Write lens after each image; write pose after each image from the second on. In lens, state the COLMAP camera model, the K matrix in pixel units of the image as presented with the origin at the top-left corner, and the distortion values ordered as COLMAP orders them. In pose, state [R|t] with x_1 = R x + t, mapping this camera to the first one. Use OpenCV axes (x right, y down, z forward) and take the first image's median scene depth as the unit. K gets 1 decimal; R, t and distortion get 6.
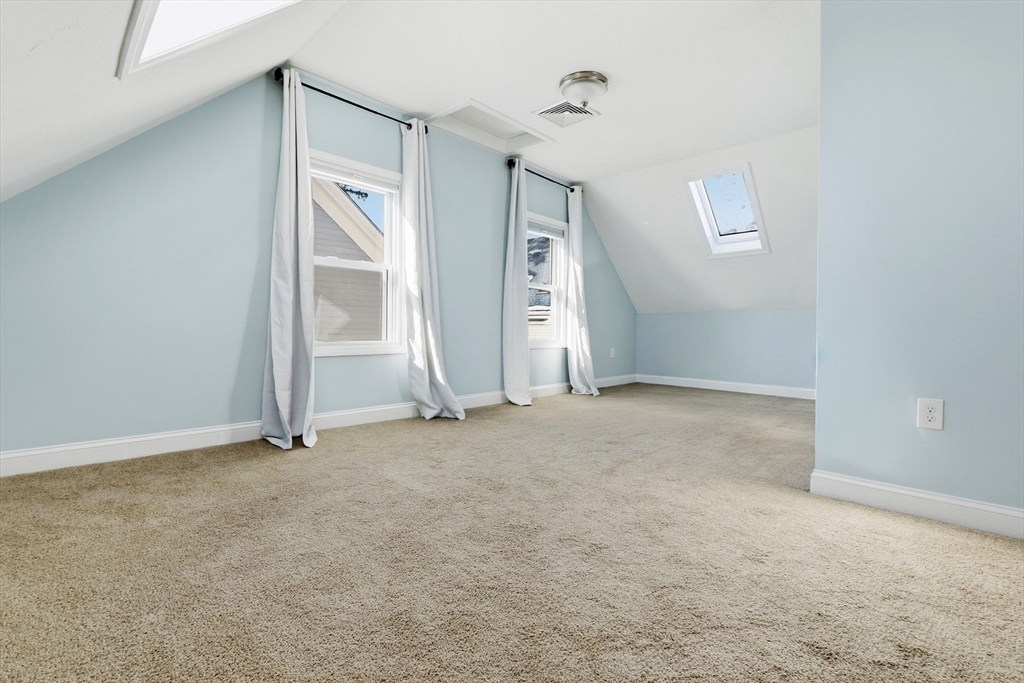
lens RADIAL K [[456.1, 0, 514.1], [0, 456.1, 336.8], [0, 0, 1]] dist [-0.004019, -0.001045]
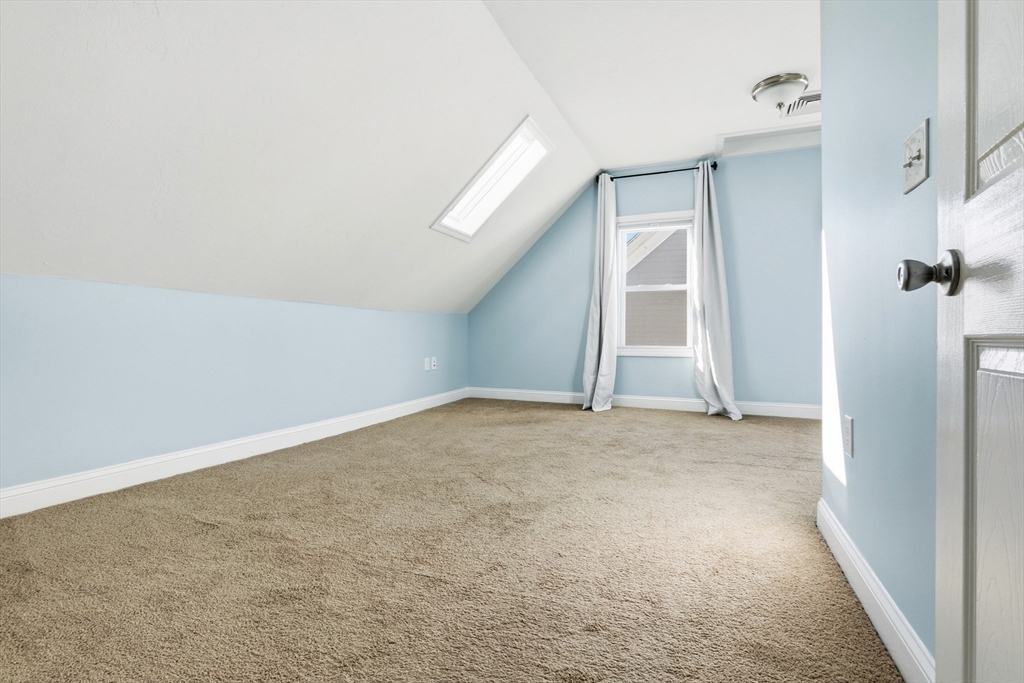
lens RADIAL K [[482.2, 0, 515.2], [0, 482.2, 327.1], [0, 0, 1]] dist [-0.001340, -0.000089]
pose [[0.385893, -0.022910, -0.922259, 0.757242], [-0.021322, 0.999203, -0.033743, 0.010203], [0.922297, 0.032685, 0.385097, 0.075481]]
